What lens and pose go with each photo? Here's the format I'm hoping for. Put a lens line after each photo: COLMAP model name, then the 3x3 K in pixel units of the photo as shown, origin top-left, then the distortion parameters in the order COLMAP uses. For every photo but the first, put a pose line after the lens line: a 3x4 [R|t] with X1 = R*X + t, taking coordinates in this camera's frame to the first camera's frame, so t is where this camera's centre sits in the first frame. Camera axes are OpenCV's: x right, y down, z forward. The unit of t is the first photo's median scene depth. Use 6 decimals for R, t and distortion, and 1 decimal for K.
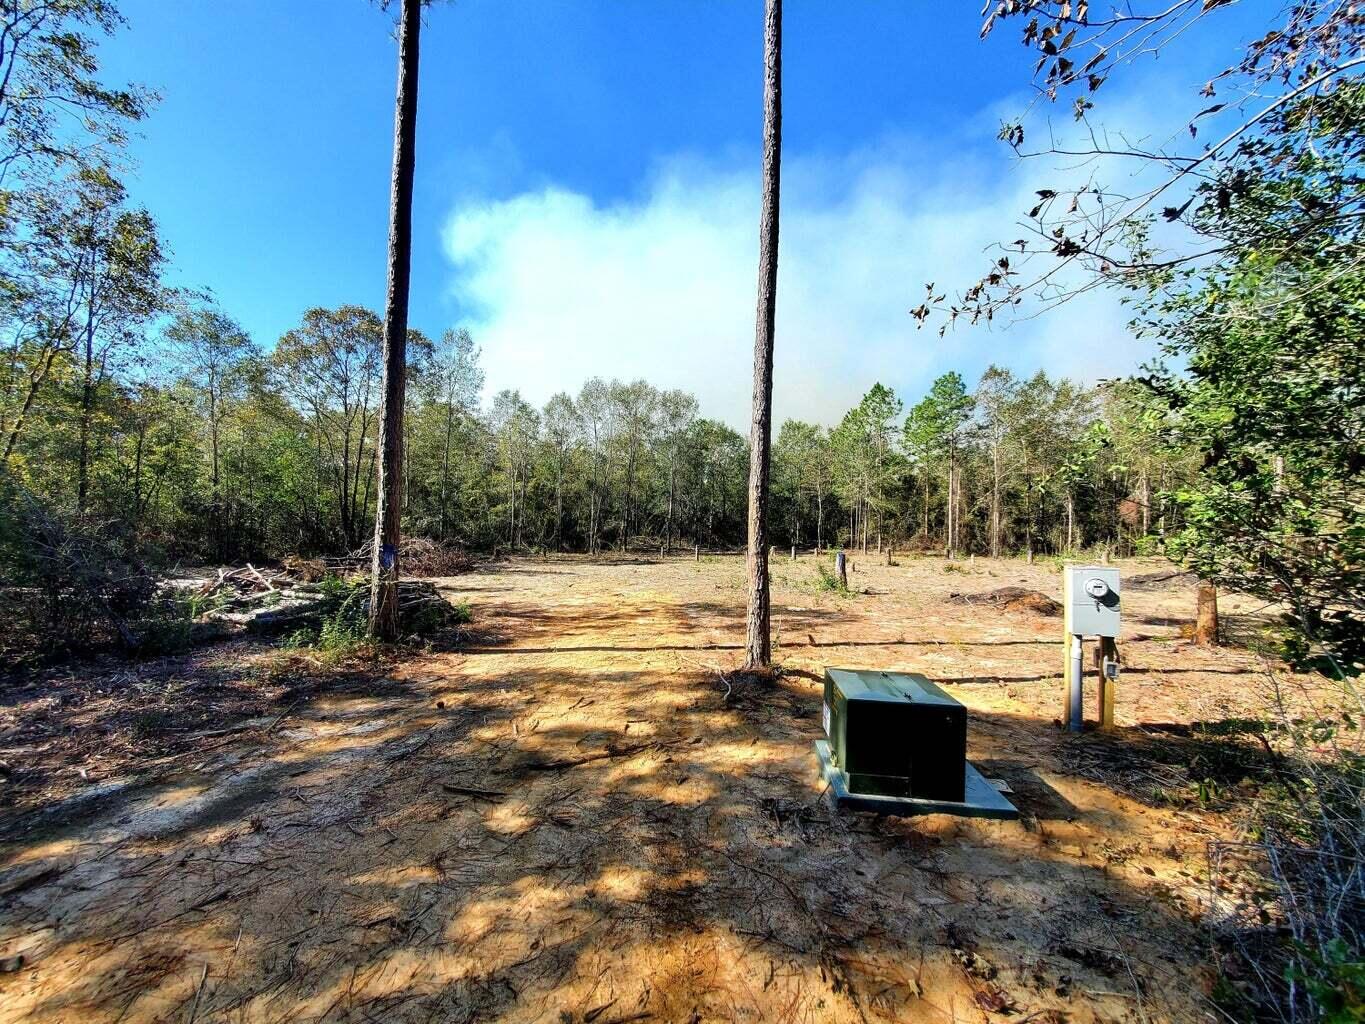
lens RADIAL K [[542.1, 0, 658.2], [0, 542.1, 515.2], [0, 0, 1]] dist [0.001945, 0.000310]
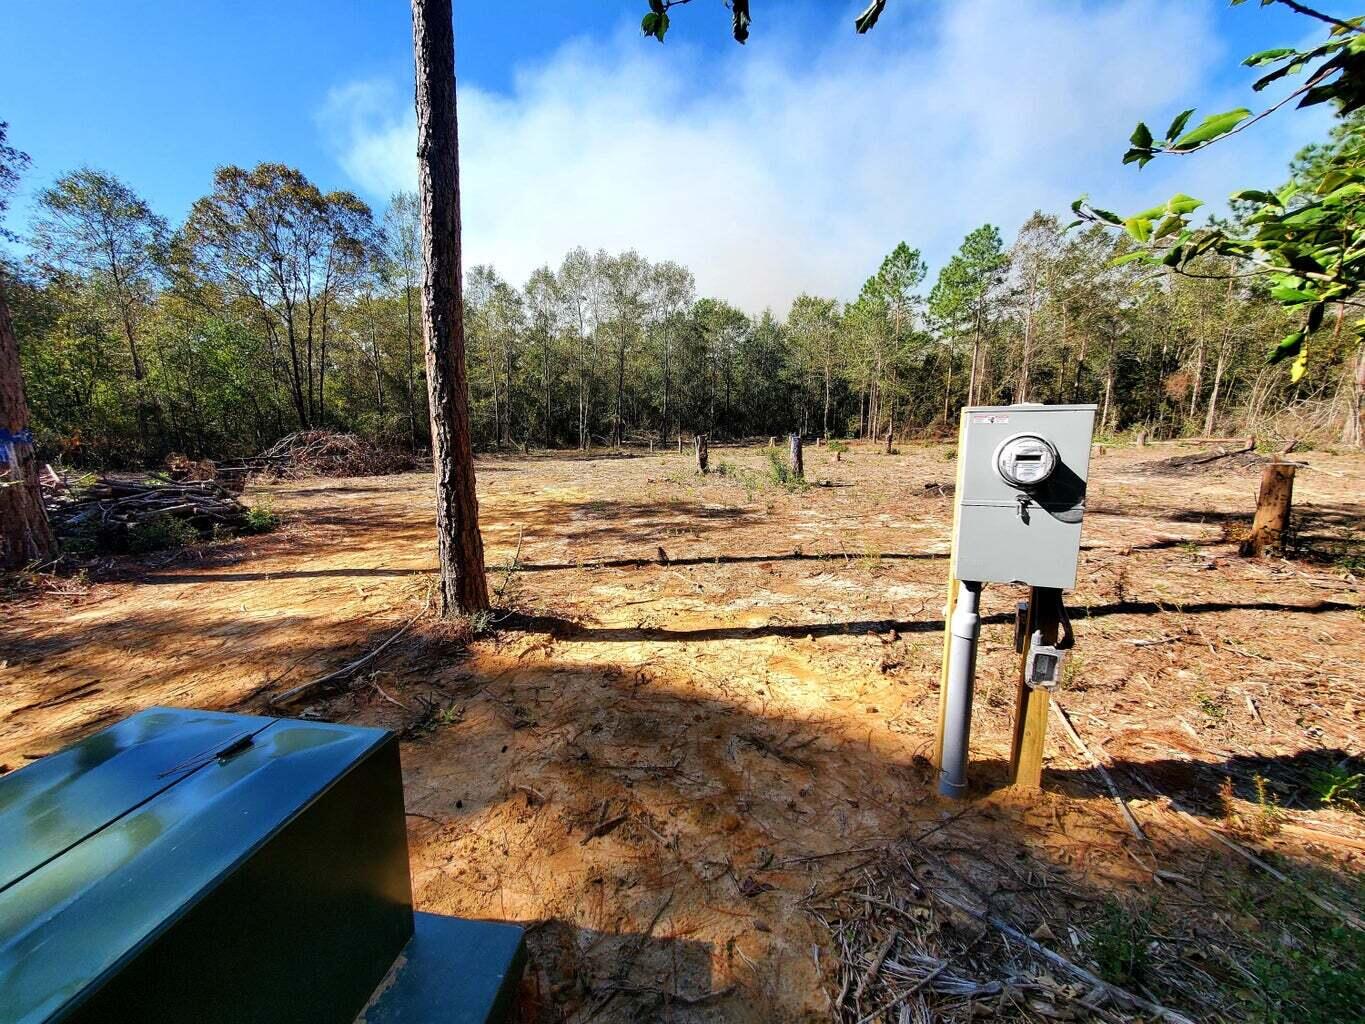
lens RADIAL K [[539.3, 0, 666.0], [0, 539.3, 513.6], [0, 0, 1]] dist [-0.005687, 0.000182]
pose [[0.999012, -0.017005, -0.041057, 0.075088], [0.024327, 0.982434, 0.185020, 0.012743], [0.037190, -0.185836, 0.981877, 0.081673]]
